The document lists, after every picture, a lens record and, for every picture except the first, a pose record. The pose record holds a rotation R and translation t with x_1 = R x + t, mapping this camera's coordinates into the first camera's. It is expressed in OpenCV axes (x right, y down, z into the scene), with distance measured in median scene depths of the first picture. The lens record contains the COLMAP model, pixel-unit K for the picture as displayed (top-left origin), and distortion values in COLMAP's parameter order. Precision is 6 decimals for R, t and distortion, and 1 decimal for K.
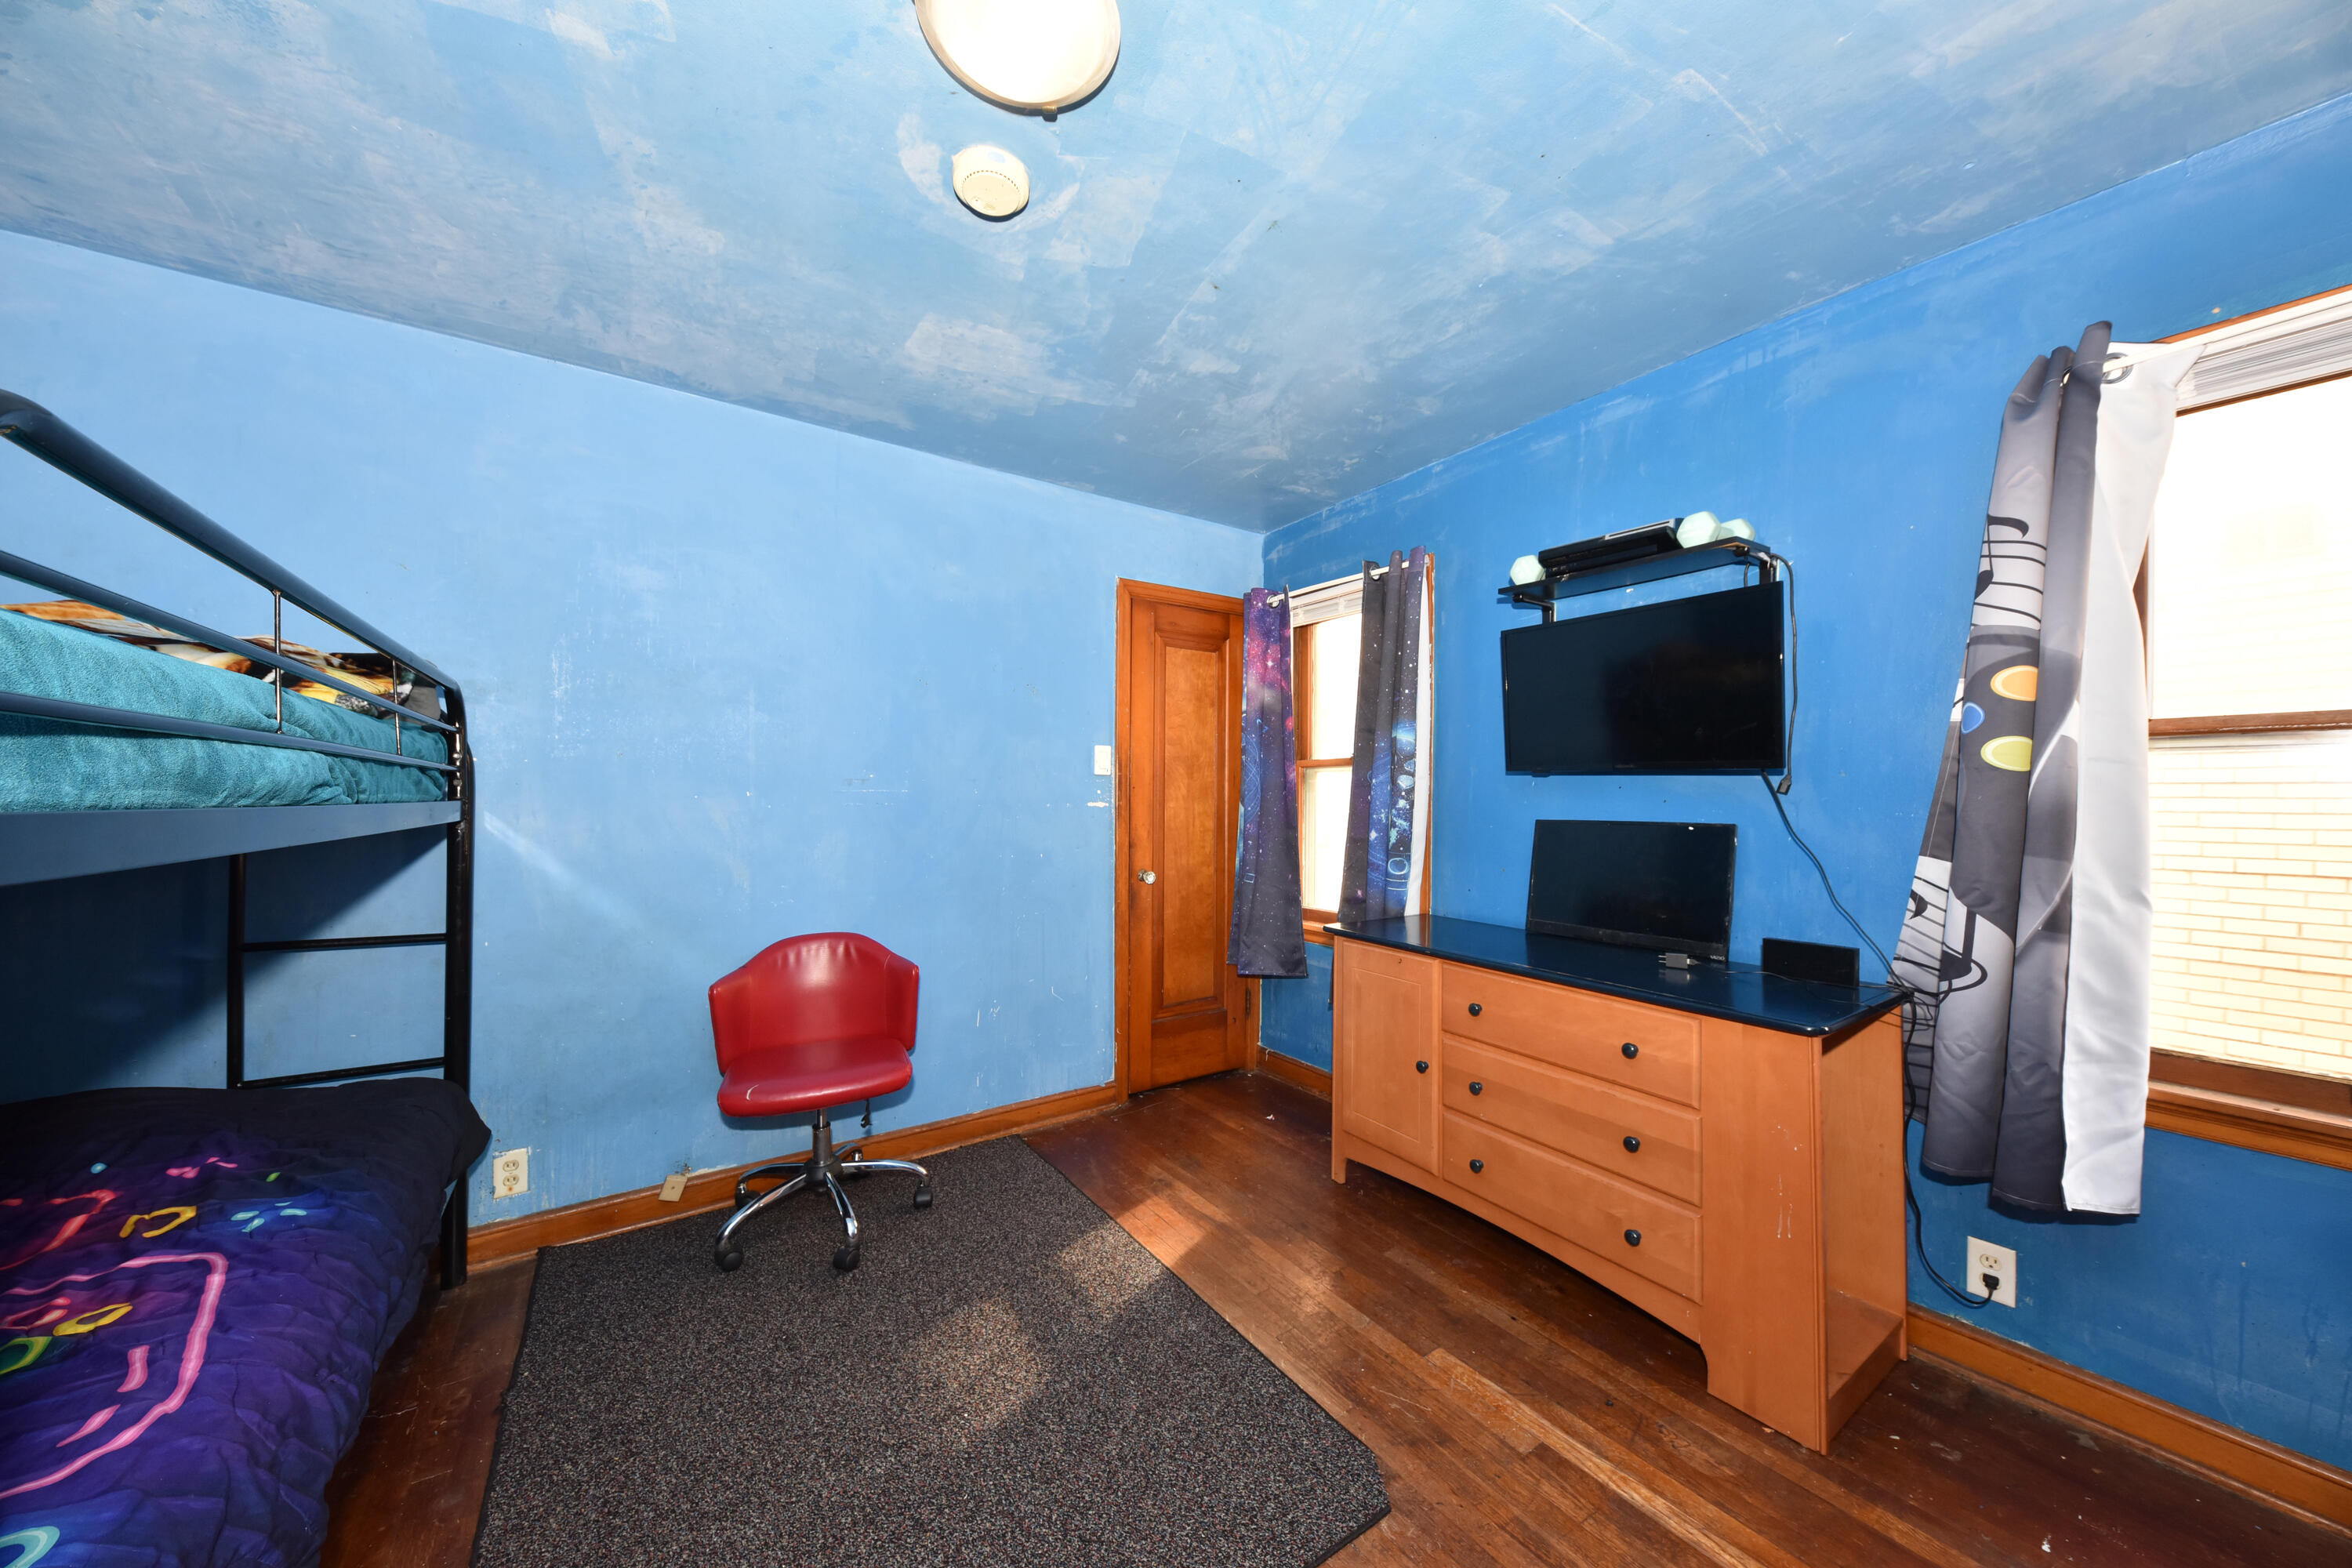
lens RADIAL K [[812.9, 0, 1177.9], [0, 812.9, 790.2], [0, 0, 1]] dist [0.013592, -0.007982]
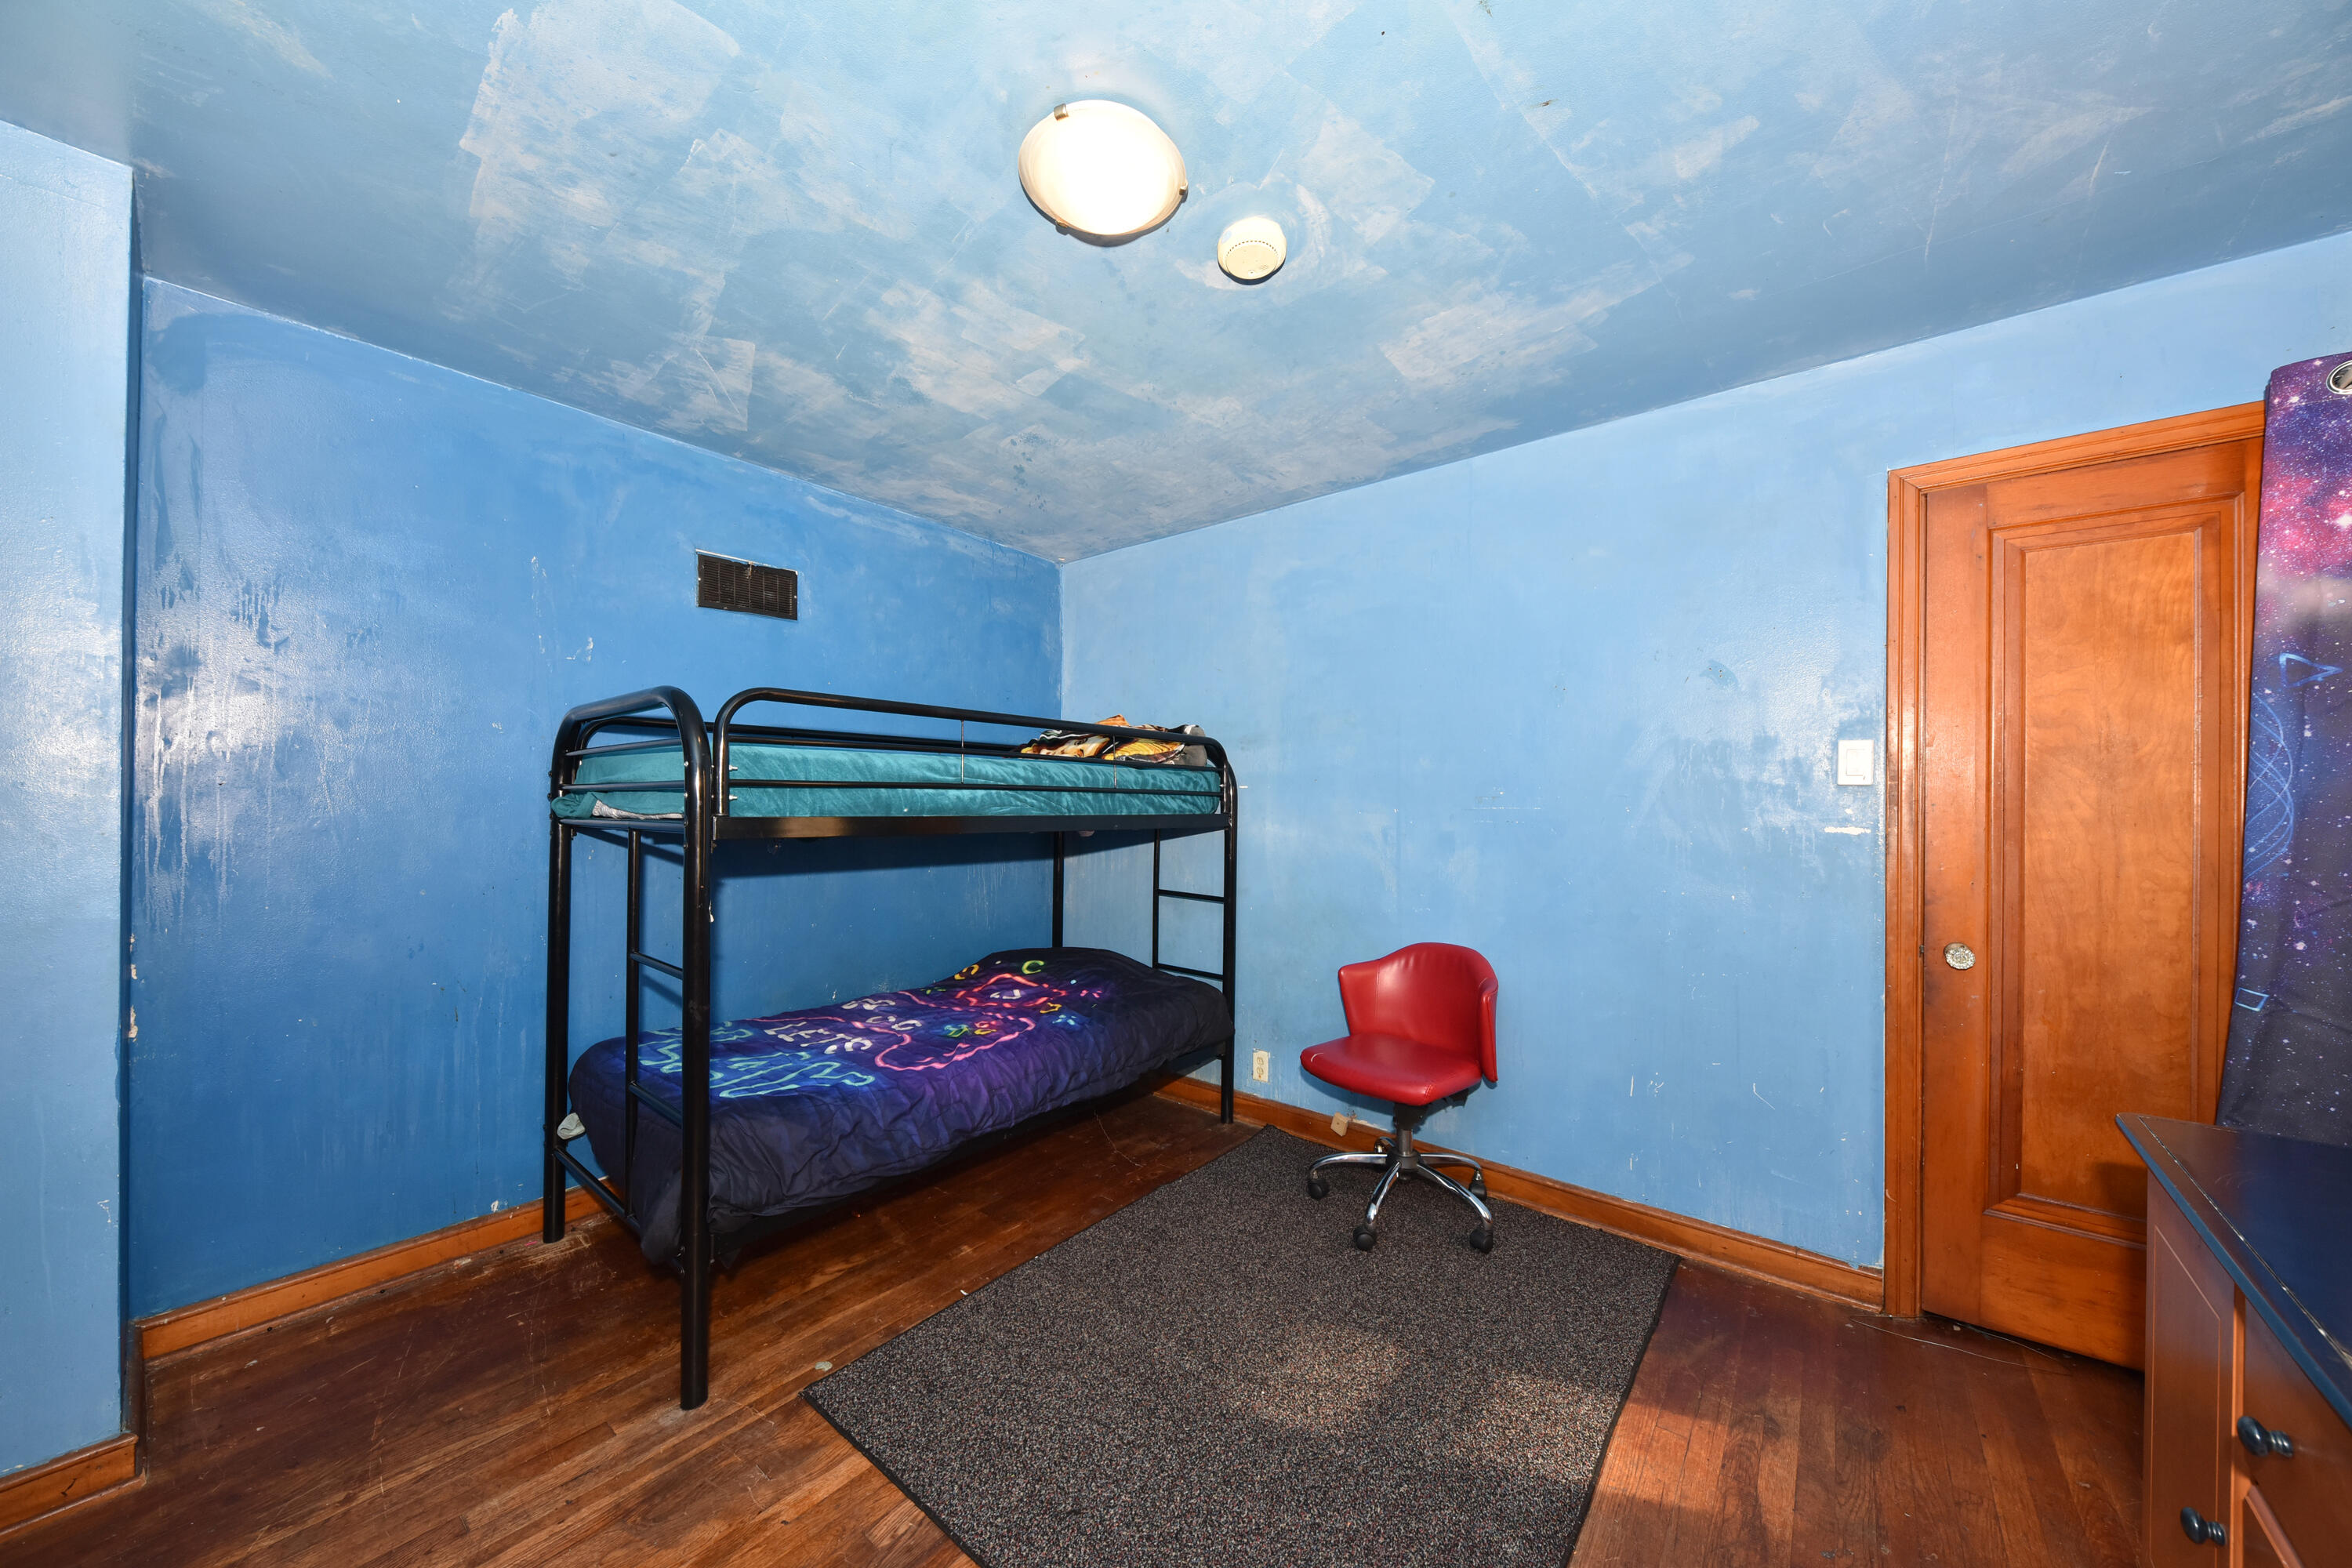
lens RADIAL K [[812.9, 0, 1177.9], [0, 812.9, 790.2], [0, 0, 1]] dist [0.013592, -0.007982]
pose [[0.275238, -0.016899, -0.961228, 0.568638], [0.000427, 0.999848, -0.017455, -0.005304], [0.961376, 0.004394, 0.275203, 0.448429]]
